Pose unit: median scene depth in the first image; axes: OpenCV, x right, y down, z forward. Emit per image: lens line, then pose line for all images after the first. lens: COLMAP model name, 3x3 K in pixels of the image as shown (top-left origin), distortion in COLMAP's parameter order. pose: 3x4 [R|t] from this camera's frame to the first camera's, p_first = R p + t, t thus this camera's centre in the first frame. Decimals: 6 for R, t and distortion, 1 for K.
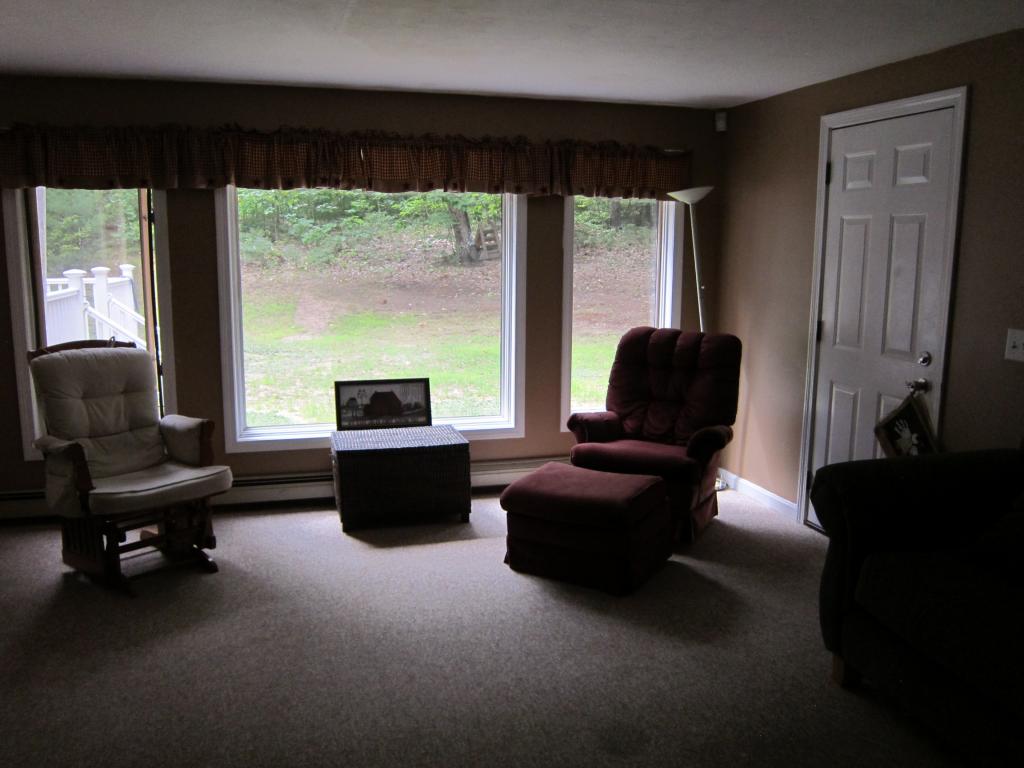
lens RADIAL K [[845.5, 0, 507.4], [0, 845.5, 381.5], [0, 0, 1]] dist [-0.070056, 0.026690]
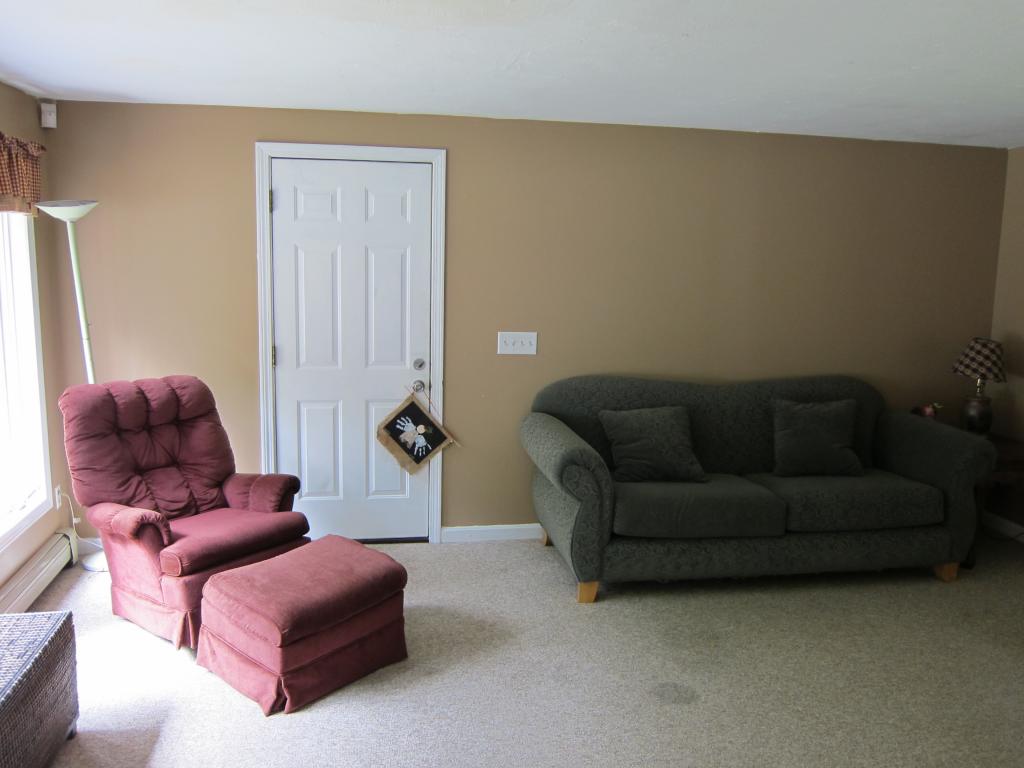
lens RADIAL K [[831.7, 0, 512.0], [0, 831.7, 384.0], [0, 0, 1]] dist [-0.067645, 0.014900]
pose [[0.100226, -0.166427, 0.980947, -0.603883], [0.138780, 0.978612, 0.151852, -0.144107], [-0.985239, 0.120916, 0.121179, 0.619894]]
